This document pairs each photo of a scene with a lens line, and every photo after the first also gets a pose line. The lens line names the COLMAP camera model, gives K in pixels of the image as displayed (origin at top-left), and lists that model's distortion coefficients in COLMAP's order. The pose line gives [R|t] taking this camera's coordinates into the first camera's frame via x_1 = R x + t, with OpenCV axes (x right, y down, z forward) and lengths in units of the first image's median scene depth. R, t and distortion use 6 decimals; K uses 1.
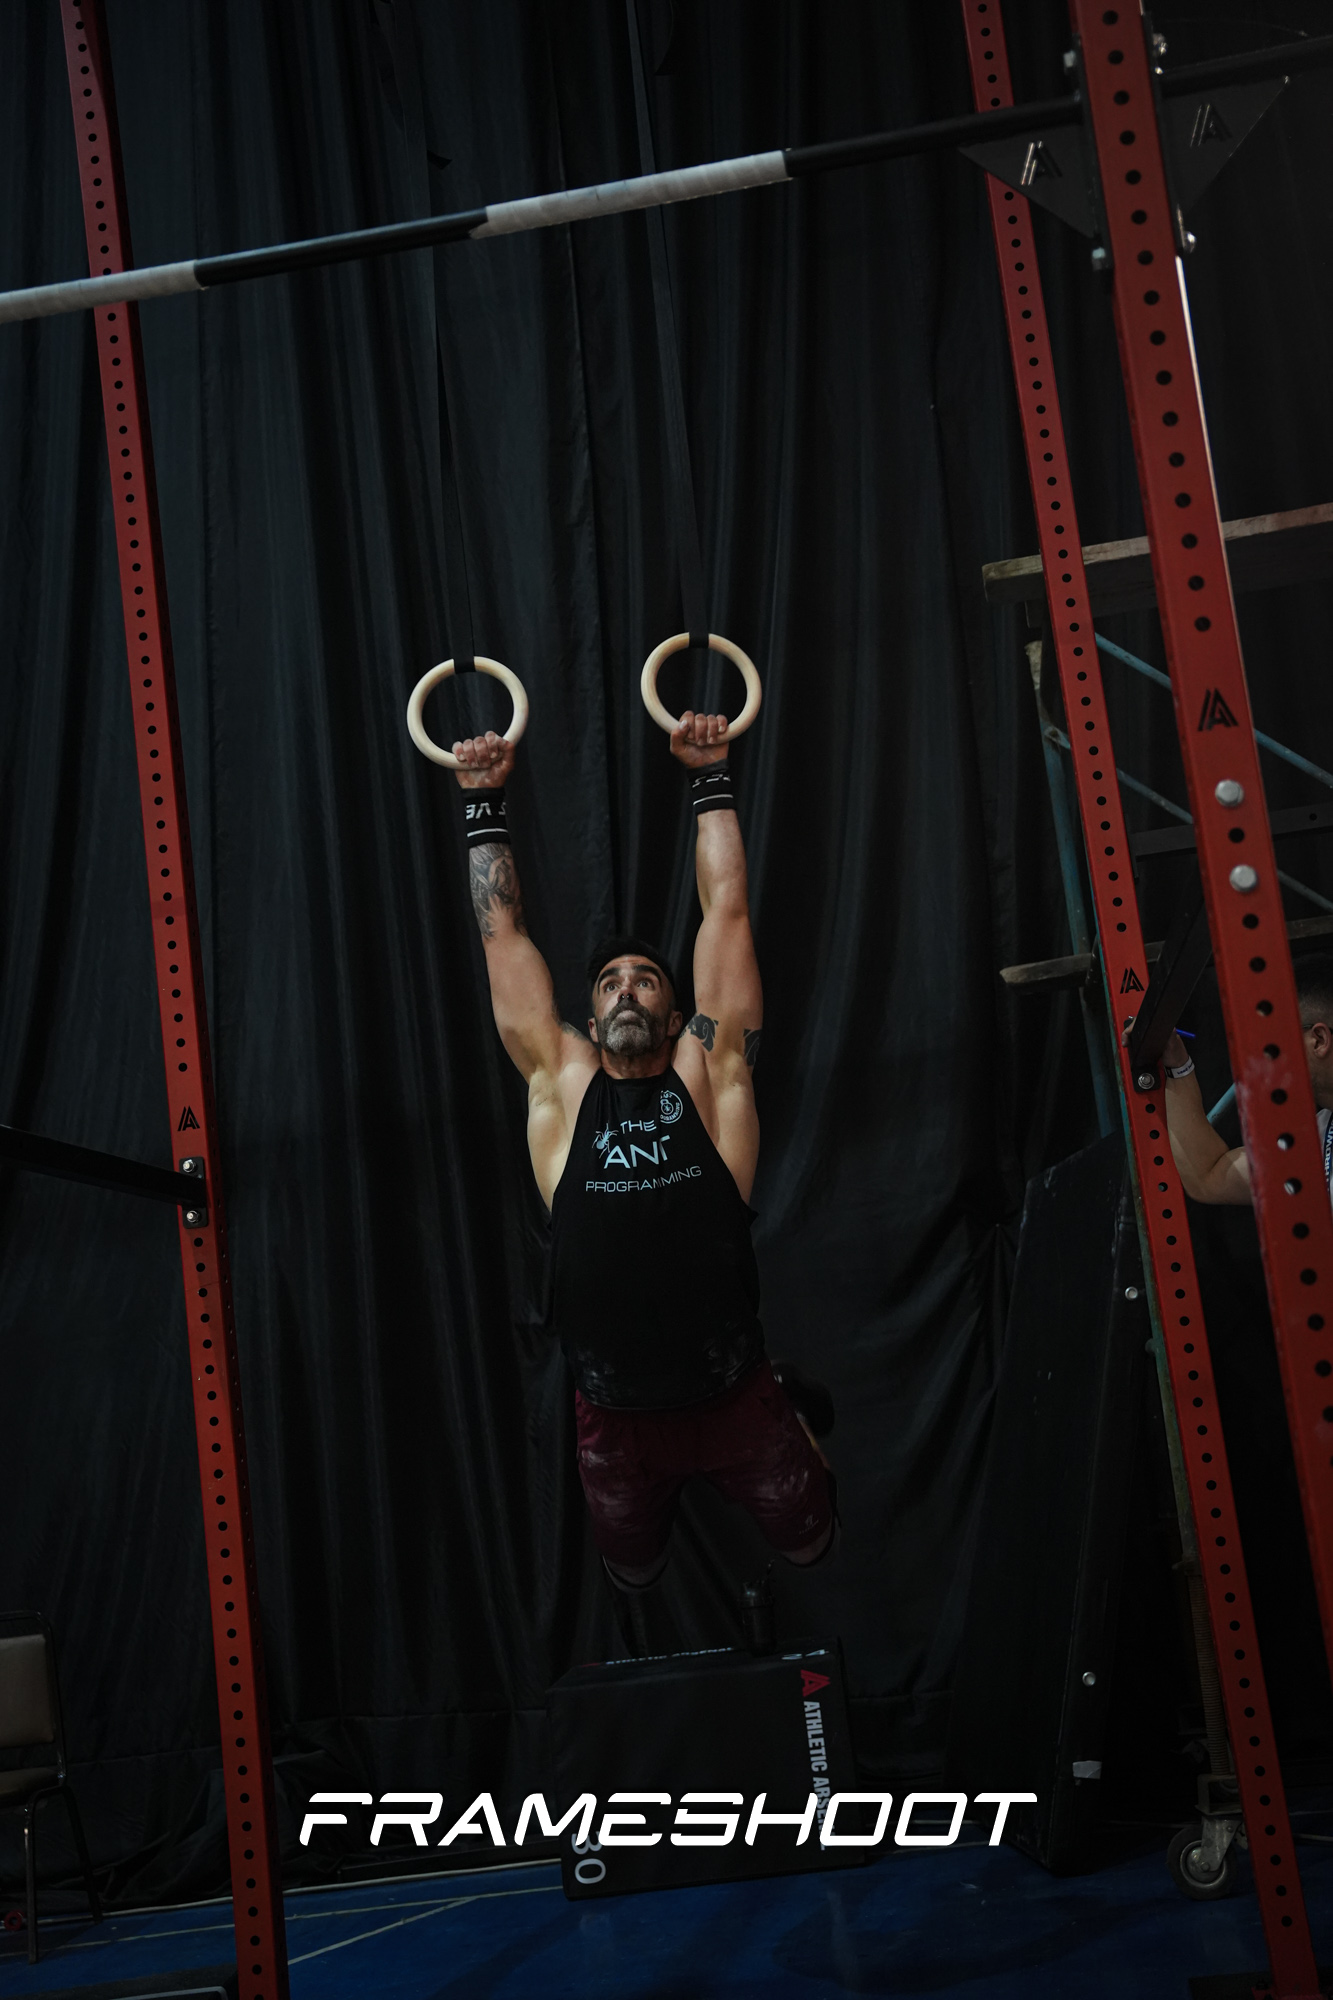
lens RADIAL K [[2461.7, 0, 666.5], [0, 2461.7, 1000.0], [0, 0, 1]] dist [0.014937, 0.485974]
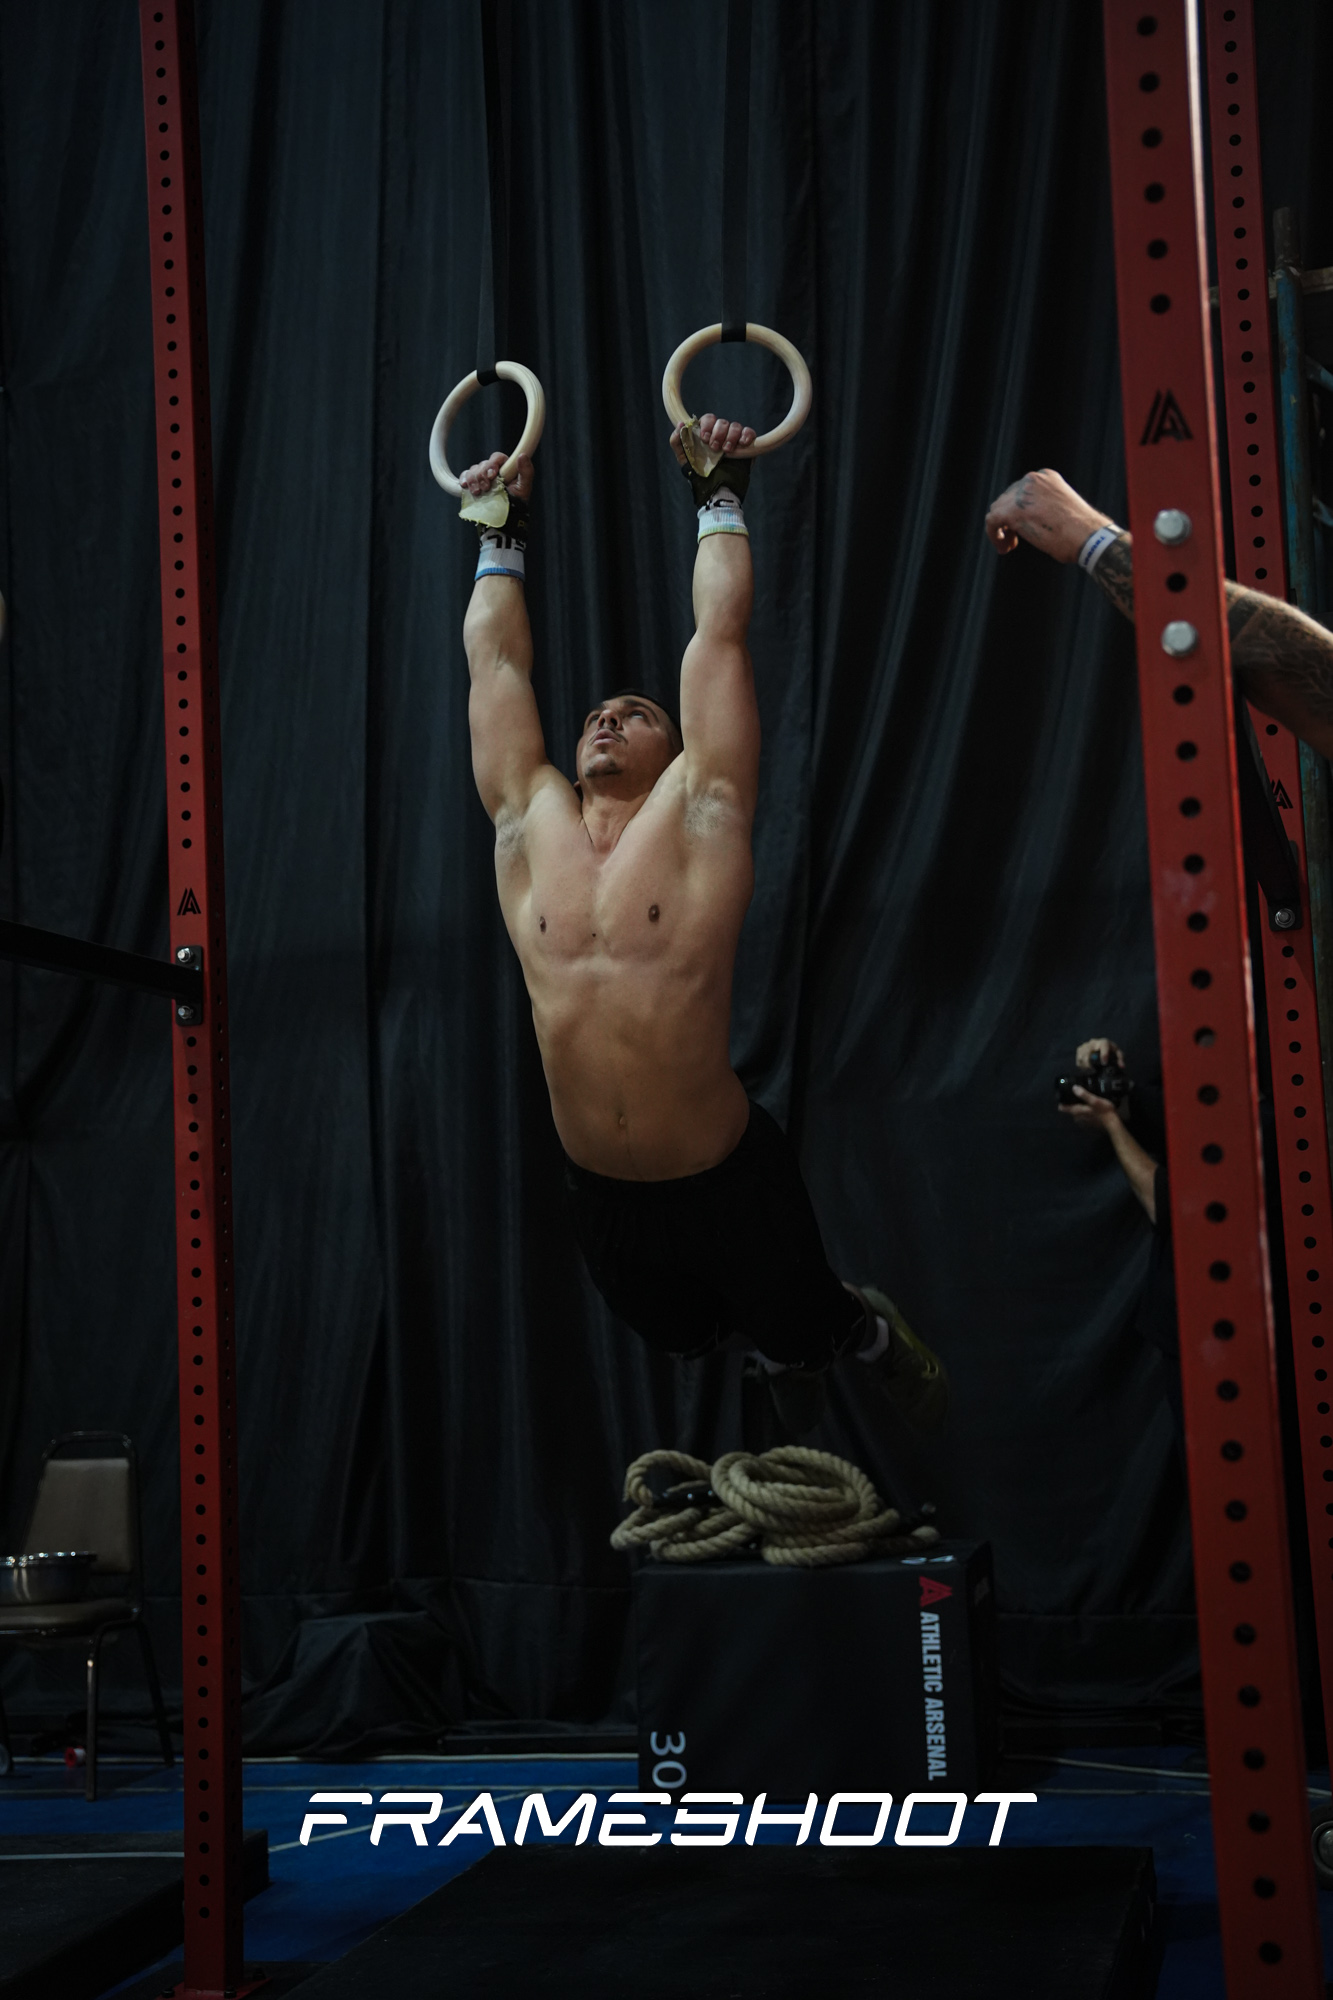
lens RADIAL K [[2665.2, 0, 666.5], [0, 2665.2, 1000.0], [0, 0, 1]] dist [0.130292, 0.067200]
pose [[0.987330, 0.060178, -0.146828, 0.118666], [-0.050281, 0.996264, 0.070213, 0.007252], [0.150505, -0.061941, 0.986667, 0.078883]]
